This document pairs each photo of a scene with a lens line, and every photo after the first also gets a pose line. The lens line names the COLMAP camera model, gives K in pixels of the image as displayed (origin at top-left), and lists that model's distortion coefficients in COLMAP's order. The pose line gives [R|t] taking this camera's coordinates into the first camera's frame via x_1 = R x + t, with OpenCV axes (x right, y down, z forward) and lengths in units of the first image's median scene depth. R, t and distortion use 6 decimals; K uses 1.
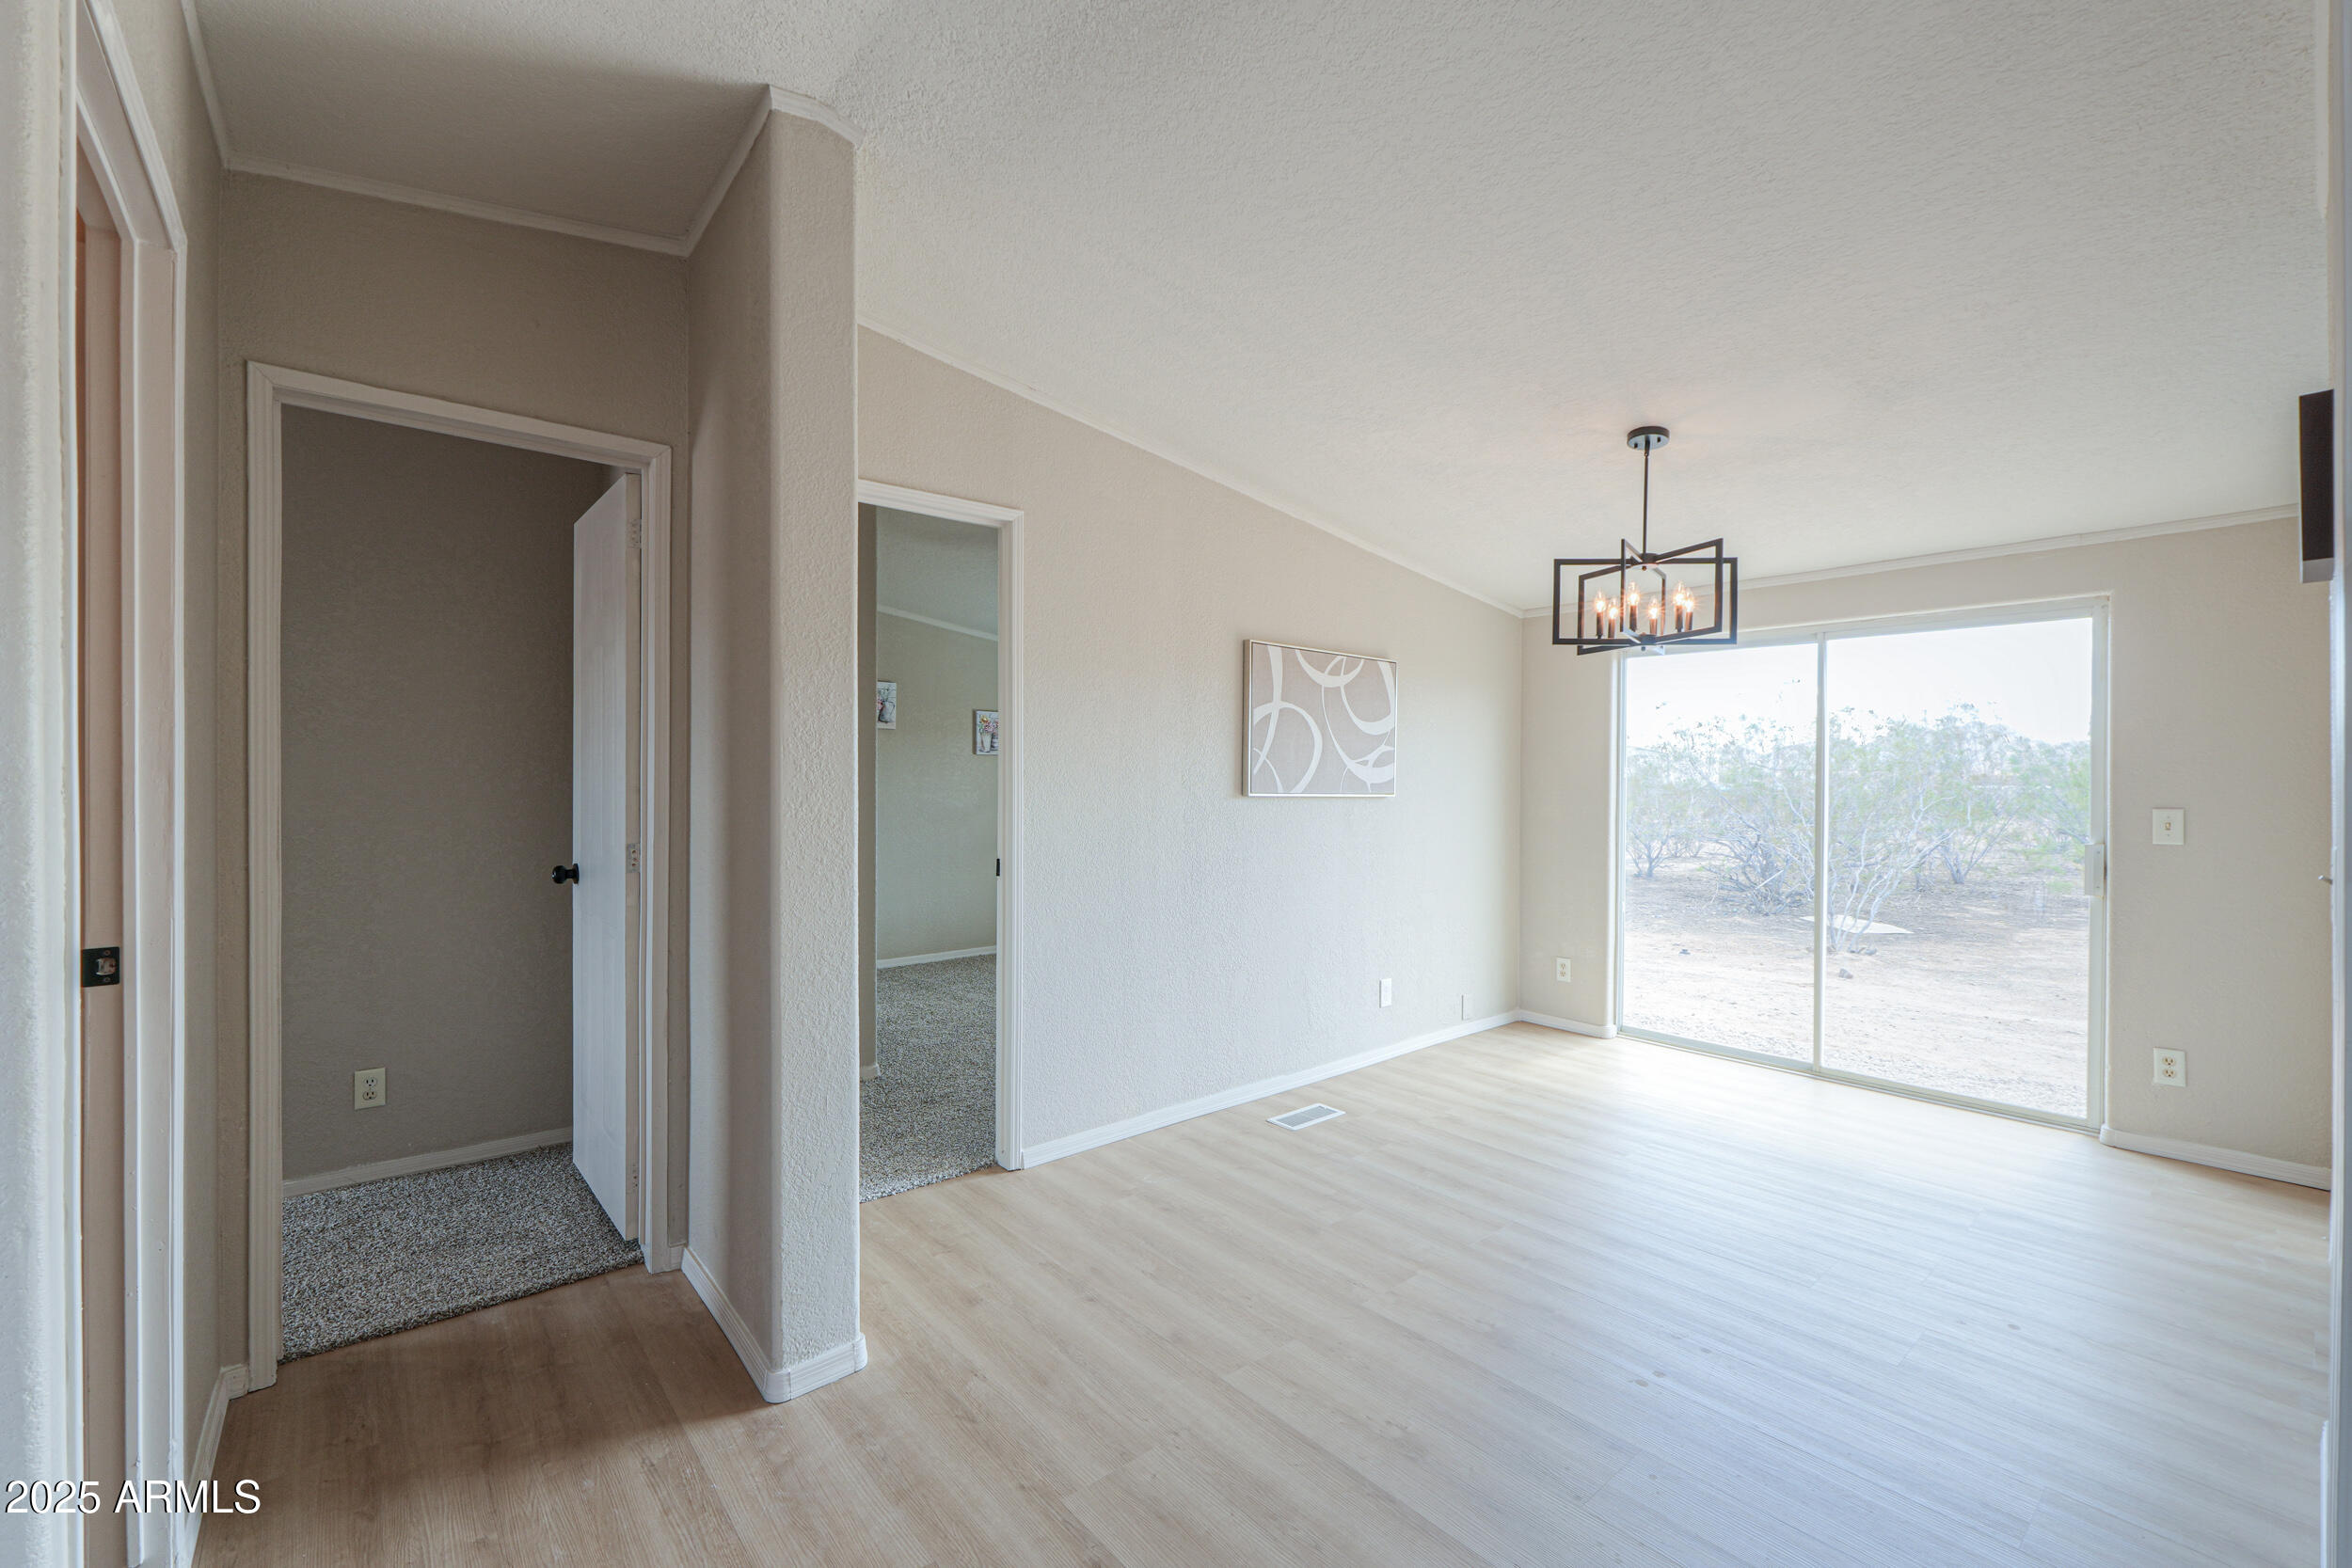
lens RADIAL K [[988.1, 0, 1192.2], [0, 988.1, 785.6], [0, 0, 1]] dist [-0.002451, 0.000474]
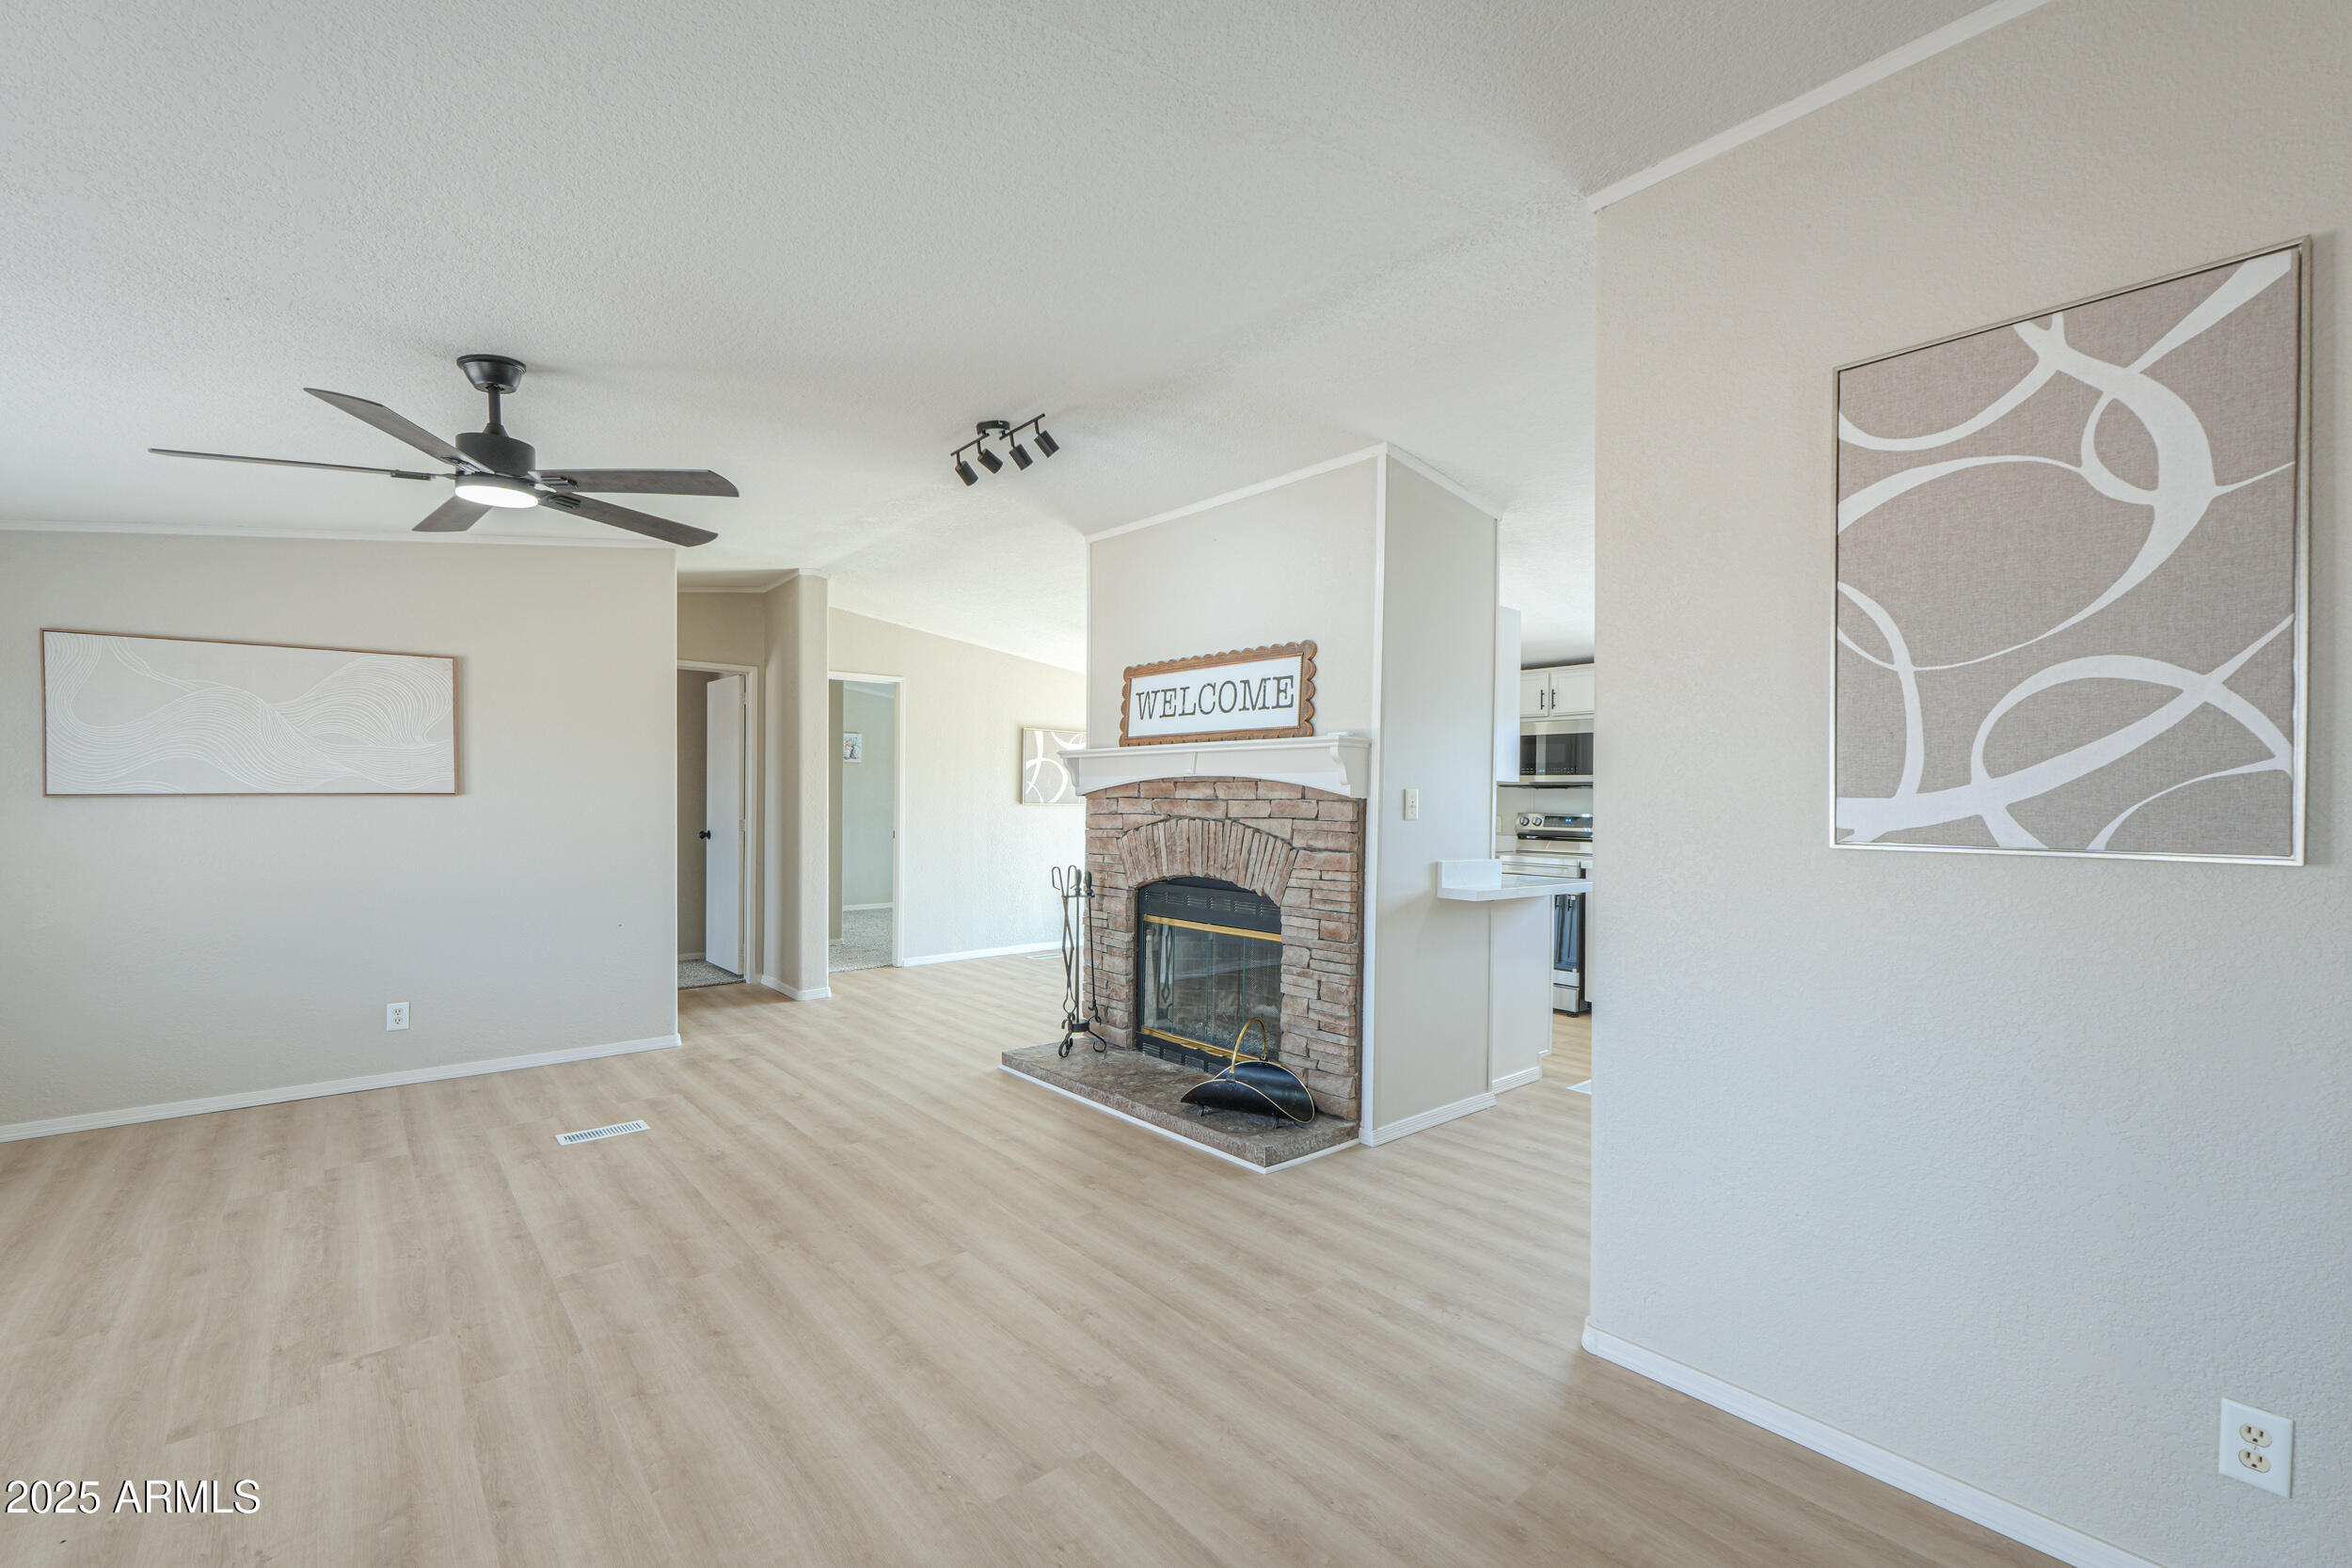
lens RADIAL K [[988.1, 0, 1191.6], [0, 988.1, 806.4], [0, 0, 1]] dist [-0.002451, 0.000474]
pose [[0.999946, 0.006142, 0.008354, 0.460654], [-0.006180, 0.999970, 0.004595, 0.003573], [-0.008325, -0.004646, 0.999955, -1.247762]]
